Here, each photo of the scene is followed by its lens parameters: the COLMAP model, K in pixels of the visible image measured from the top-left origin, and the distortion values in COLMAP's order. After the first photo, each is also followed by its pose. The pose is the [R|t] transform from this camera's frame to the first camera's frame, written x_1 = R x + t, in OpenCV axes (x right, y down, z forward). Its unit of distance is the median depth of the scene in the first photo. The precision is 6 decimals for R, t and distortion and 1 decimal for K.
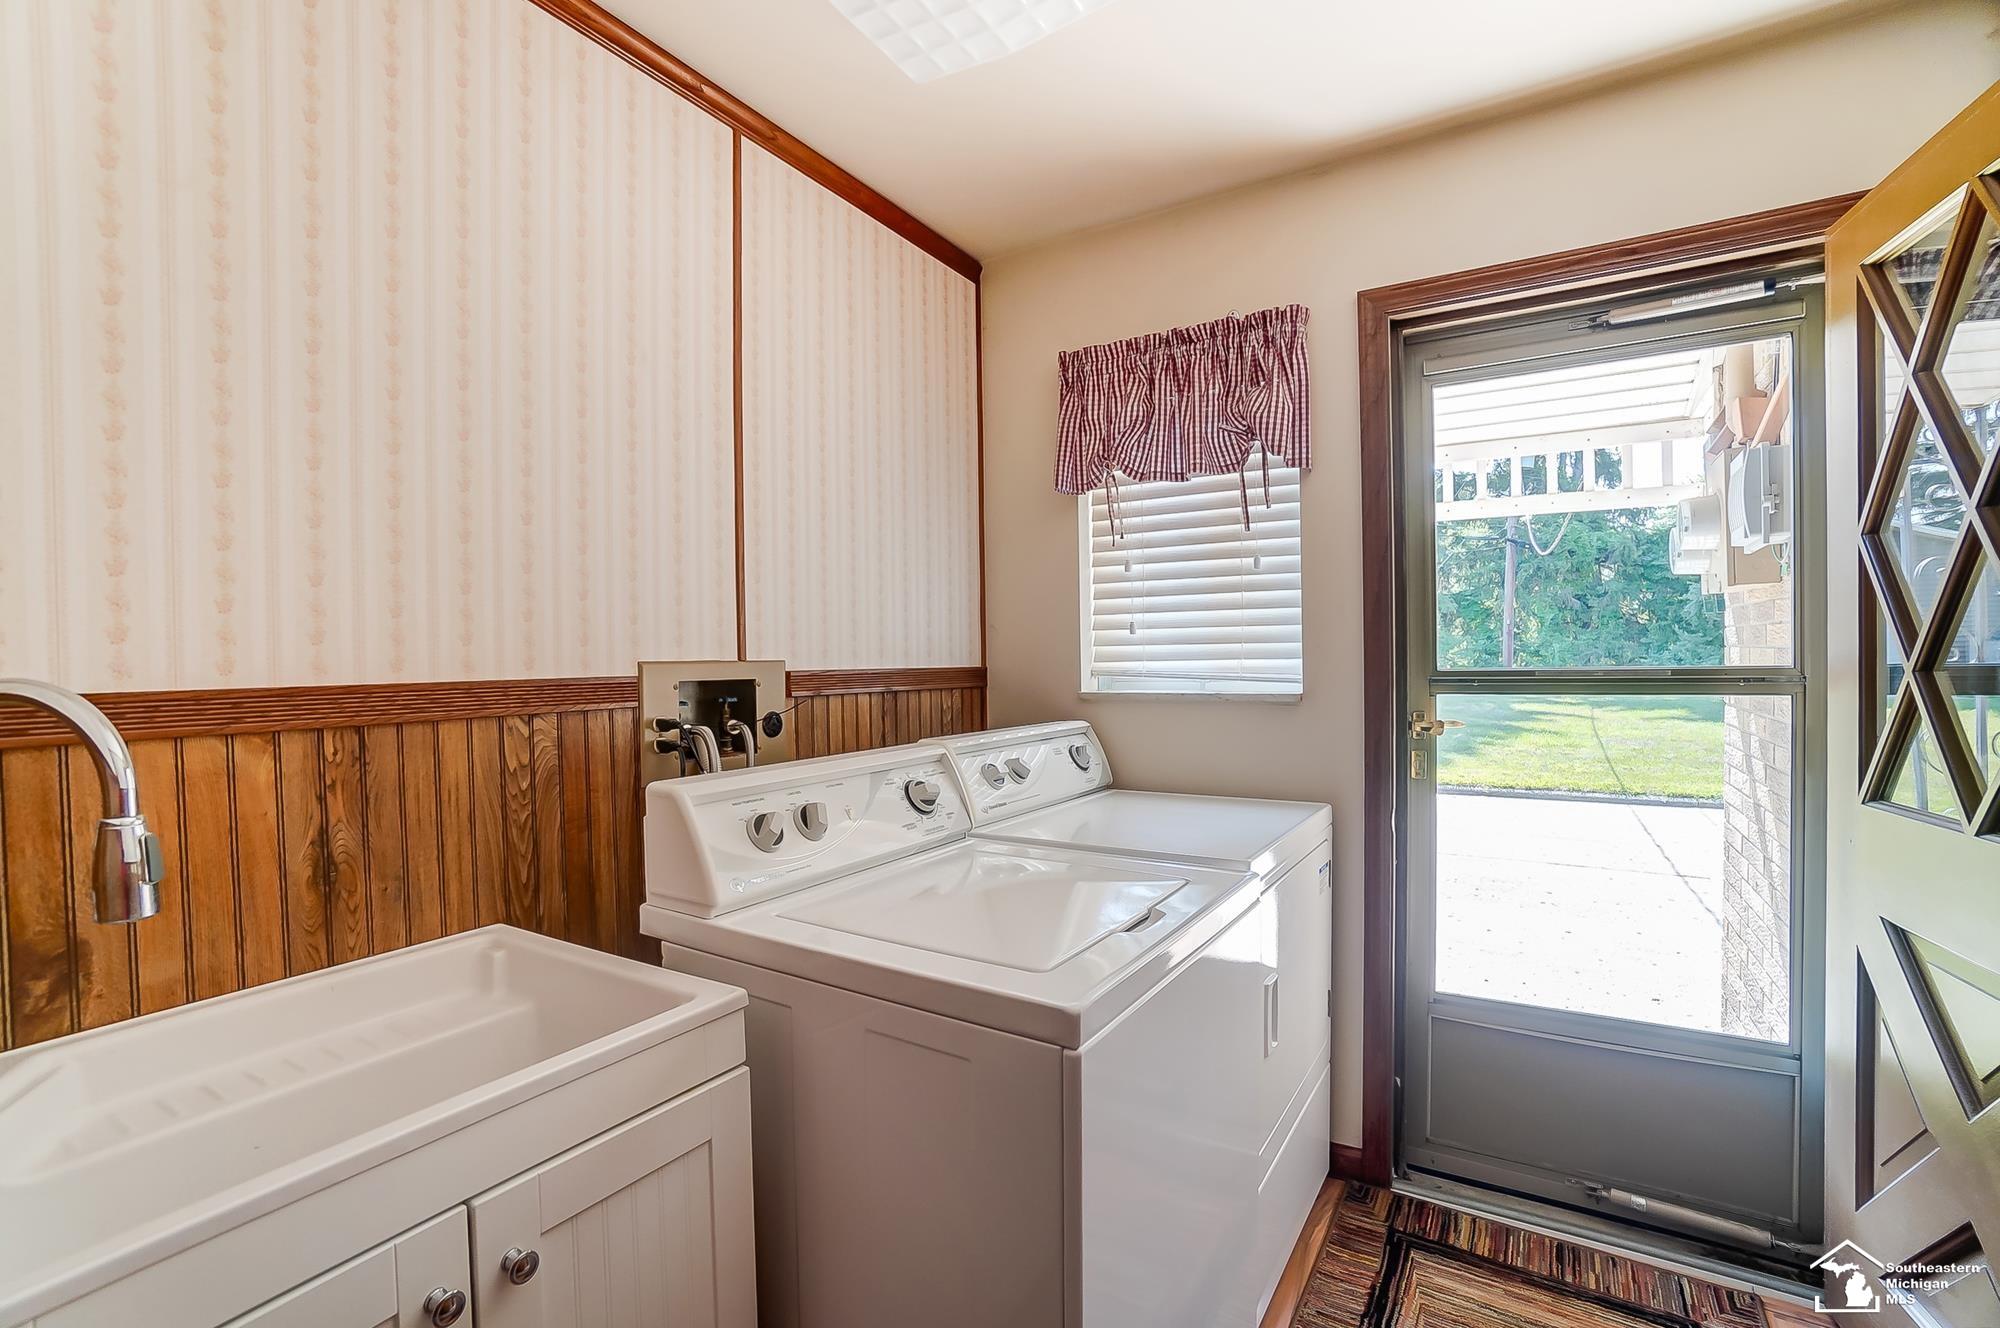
lens RADIAL K [[894.5, 0, 1000.8], [0, 894.5, 682.6], [0, 0, 1]] dist [-0.019248, 0.000911]
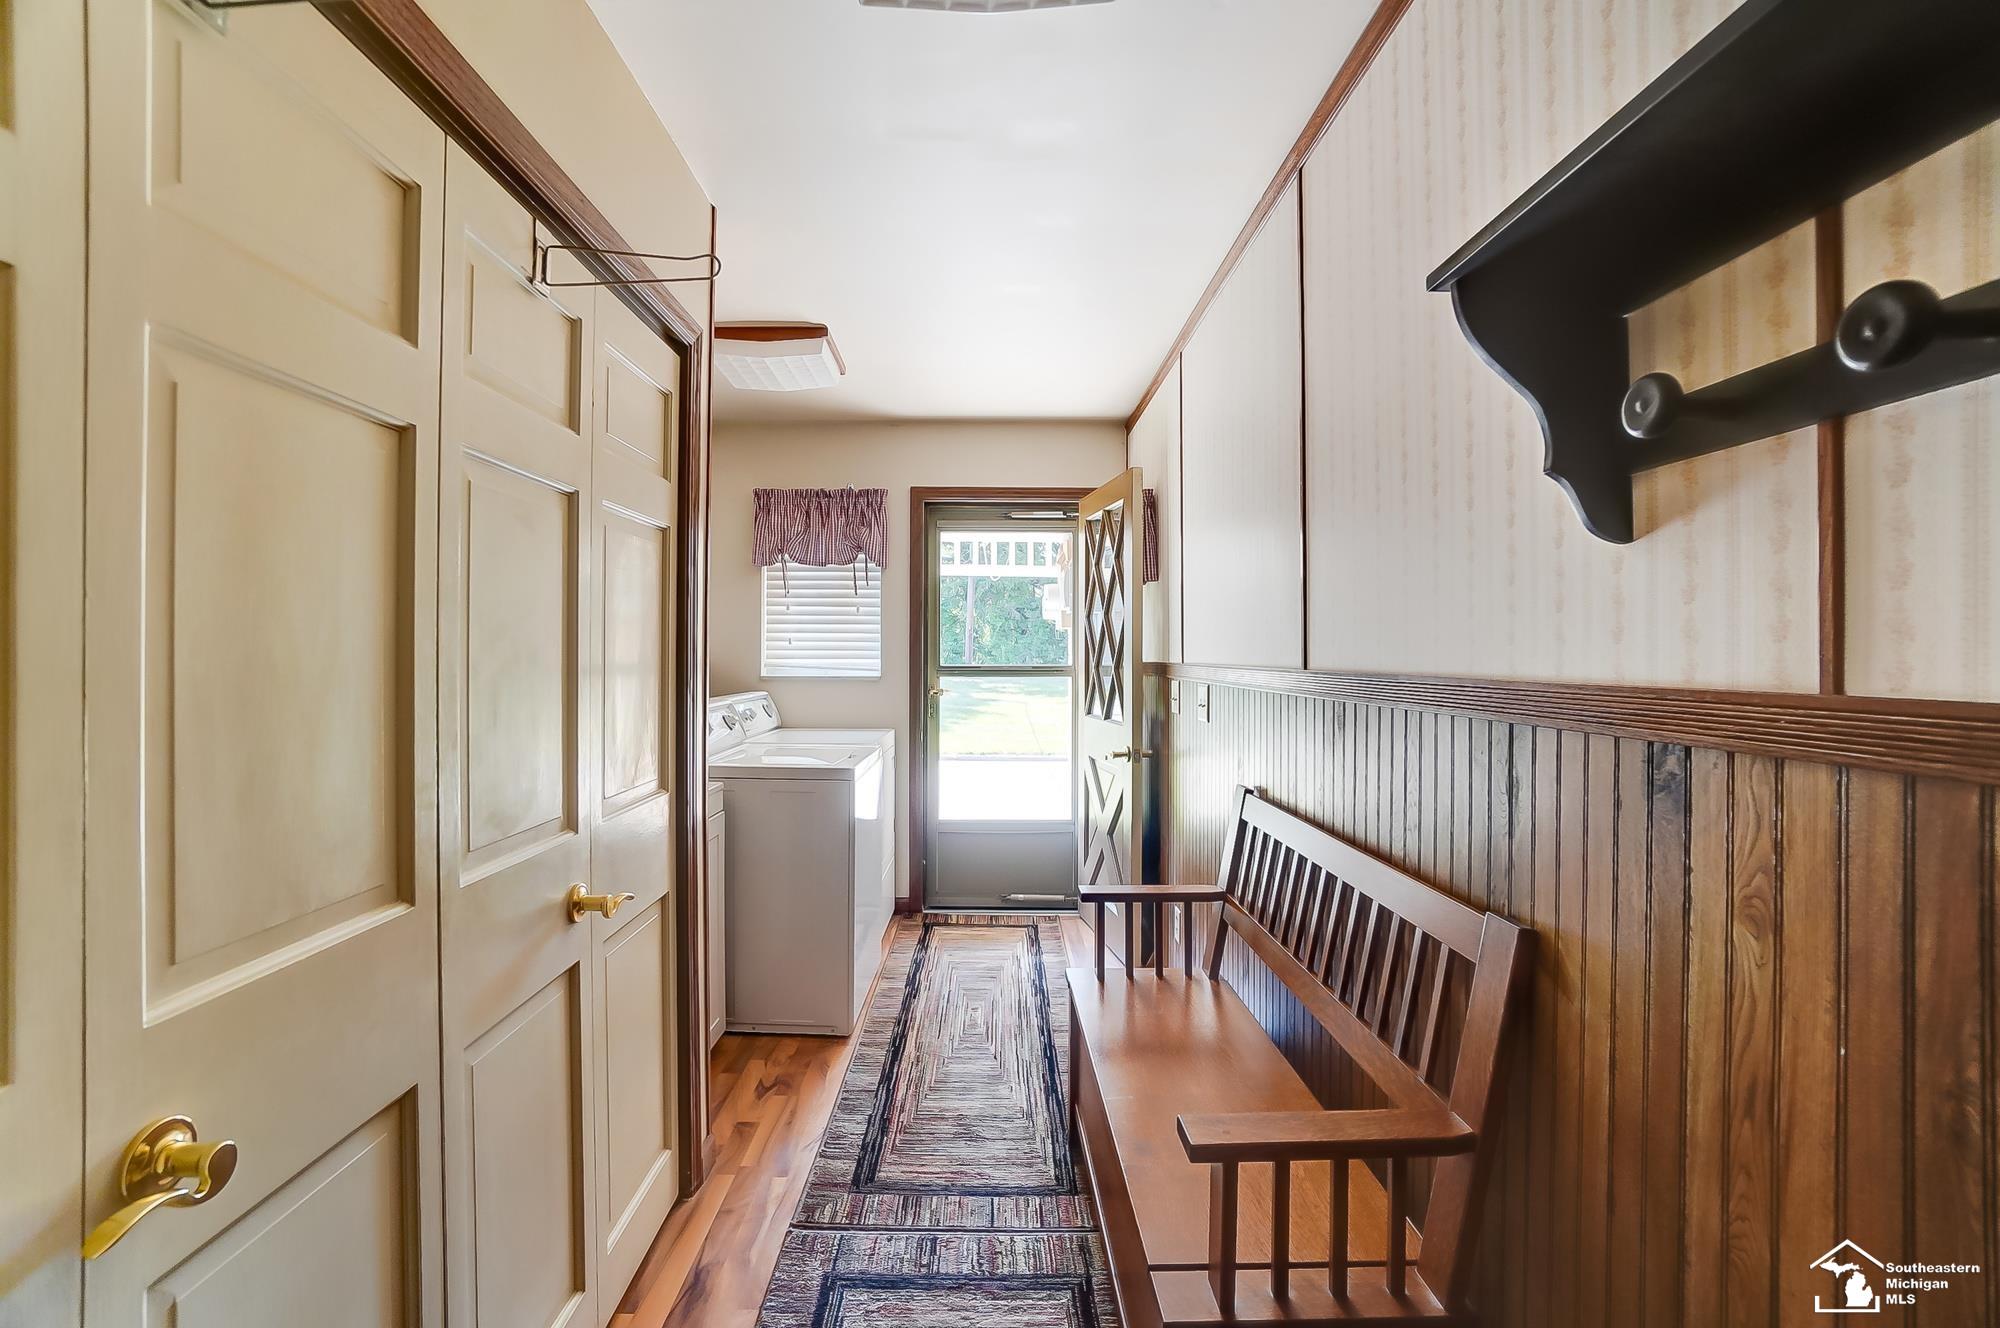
lens RADIAL K [[894.5, 0, 1000.5], [0, 894.5, 661.2], [0, 0, 1]] dist [-0.019248, 0.000911]
pose [[0.850679, 0.012147, 0.525545, -0.501752], [-0.002728, 0.999822, -0.018694, 0.015166], [-0.525678, 0.014469, 0.850560, -0.871588]]
